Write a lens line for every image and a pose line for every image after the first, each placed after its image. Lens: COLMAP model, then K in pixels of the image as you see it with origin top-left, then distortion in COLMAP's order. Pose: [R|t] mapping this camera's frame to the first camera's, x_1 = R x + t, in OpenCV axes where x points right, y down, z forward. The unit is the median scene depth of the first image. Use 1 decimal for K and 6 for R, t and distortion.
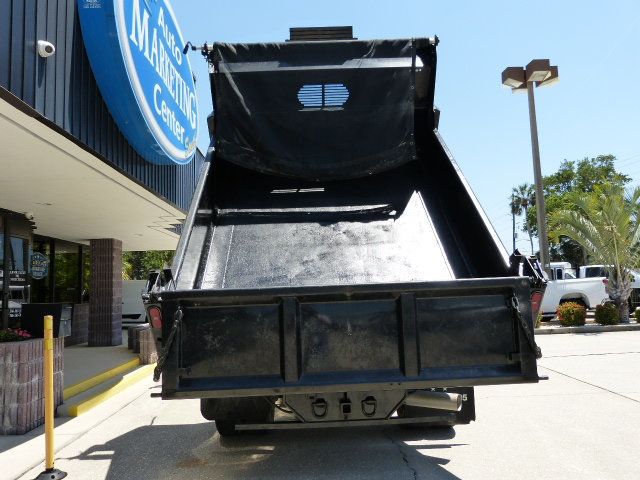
lens RADIAL K [[477.5, 0, 324.9], [0, 477.5, 241.5], [0, 0, 1]] dist [-0.046324, 0.036810]
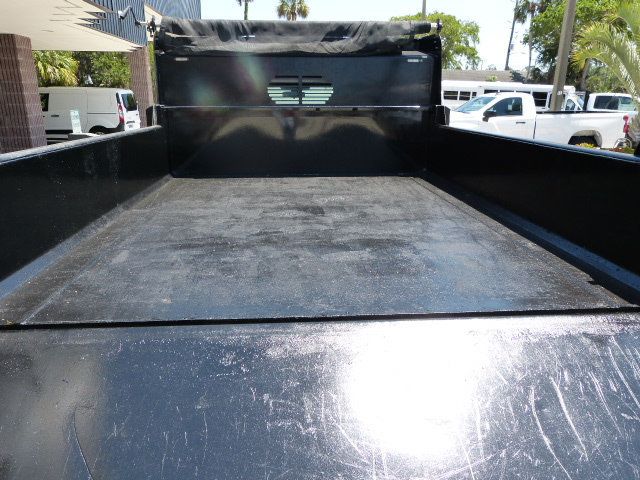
lens RADIAL K [[477.5, 0, 321.1], [0, 477.5, 244.0], [0, 0, 1]] dist [-0.046324, 0.036810]
pose [[0.998059, 0.033266, 0.052653, 0.000776], [-0.051350, 0.917920, 0.393428, -0.017300], [-0.035243, -0.395368, 0.917847, 0.171394]]
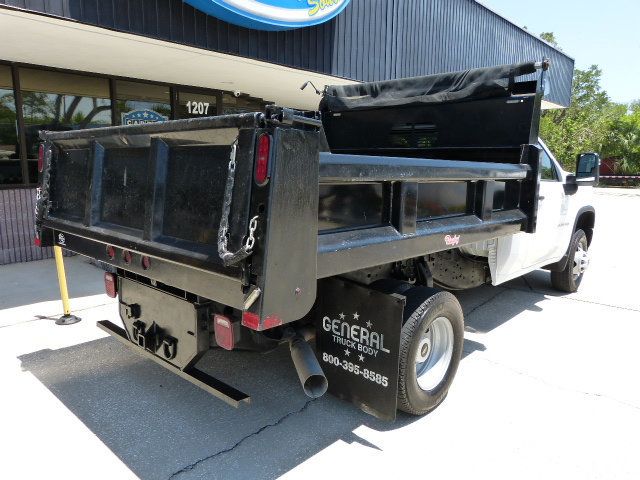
lens RADIAL K [[477.5, 0, 320.6], [0, 477.5, 245.0], [0, 0, 1]] dist [-0.046324, 0.036810]
pose [[0.716252, 0.171146, -0.676529, 0.210499], [0.025730, 0.962324, 0.270686, -0.005245], [0.697367, -0.211286, 0.684863, 0.187344]]
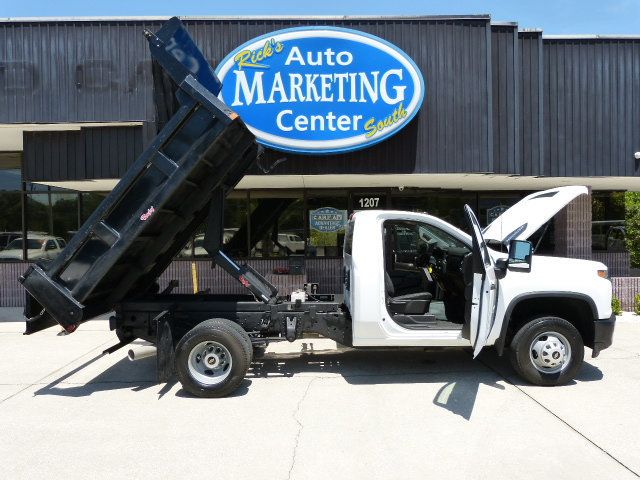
lens RADIAL K [[477.5, 0, 320.4], [0, 477.5, 238.0], [0, 0, 1]] dist [-0.046324, 0.036810]
pose [[-0.019967, 0.050834, -0.998507, 0.500845], [0.109226, 0.992840, 0.048362, -0.001766], [0.993816, -0.108097, -0.025376, 0.498287]]
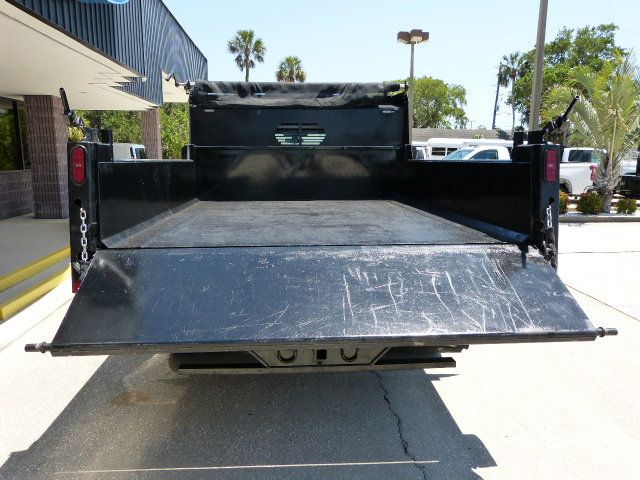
lens RADIAL K [[477.5, 0, 323.6], [0, 477.5, 245.1], [0, 0, 1]] dist [-0.046324, 0.036810]
pose [[0.997595, 0.034079, 0.060359, -0.001195], [-0.049901, 0.957481, 0.284149, -0.012078], [-0.048109, -0.286478, 0.956878, 0.082142]]
